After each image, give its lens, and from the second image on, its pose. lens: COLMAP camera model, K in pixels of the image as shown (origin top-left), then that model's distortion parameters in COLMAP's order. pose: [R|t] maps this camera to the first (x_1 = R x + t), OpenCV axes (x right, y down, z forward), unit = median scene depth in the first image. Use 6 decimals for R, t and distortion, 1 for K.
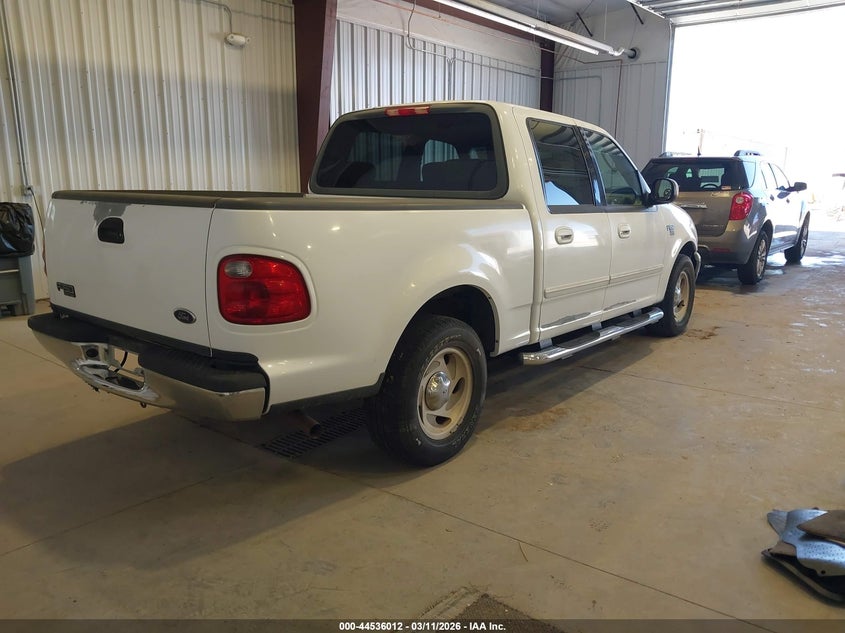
lens RADIAL K [[650.2, 0, 429.4], [0, 650.2, 317.4], [0, 0, 1]] dist [0.033038, -0.081257]
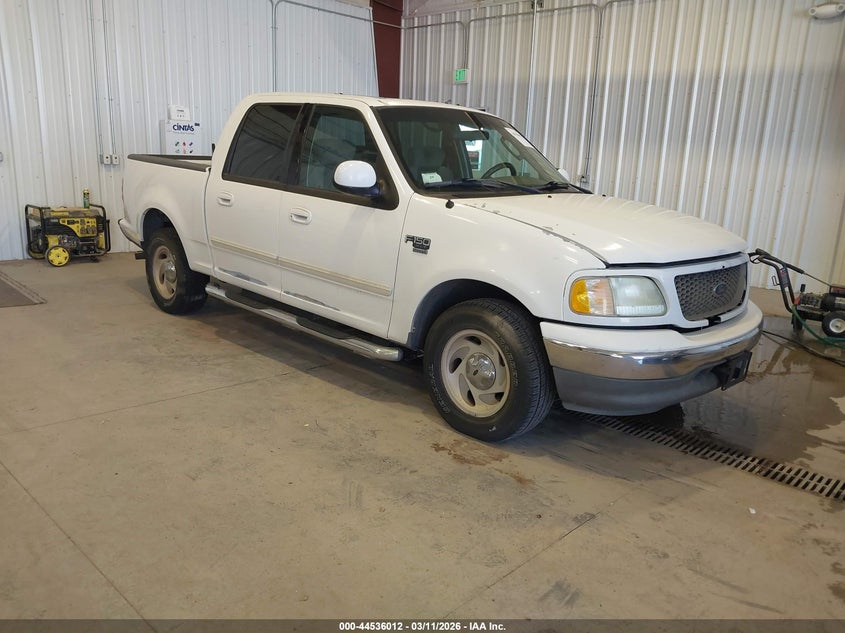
lens RADIAL K [[650.2, 0, 429.4], [0, 650.2, 317.4], [0, 0, 1]] dist [0.033038, -0.081257]
pose [[-0.084487, 0.222793, -0.971198, 1.250077], [-0.245013, 0.940112, 0.236977, -0.269748], [0.965832, 0.257978, -0.024840, 1.289129]]
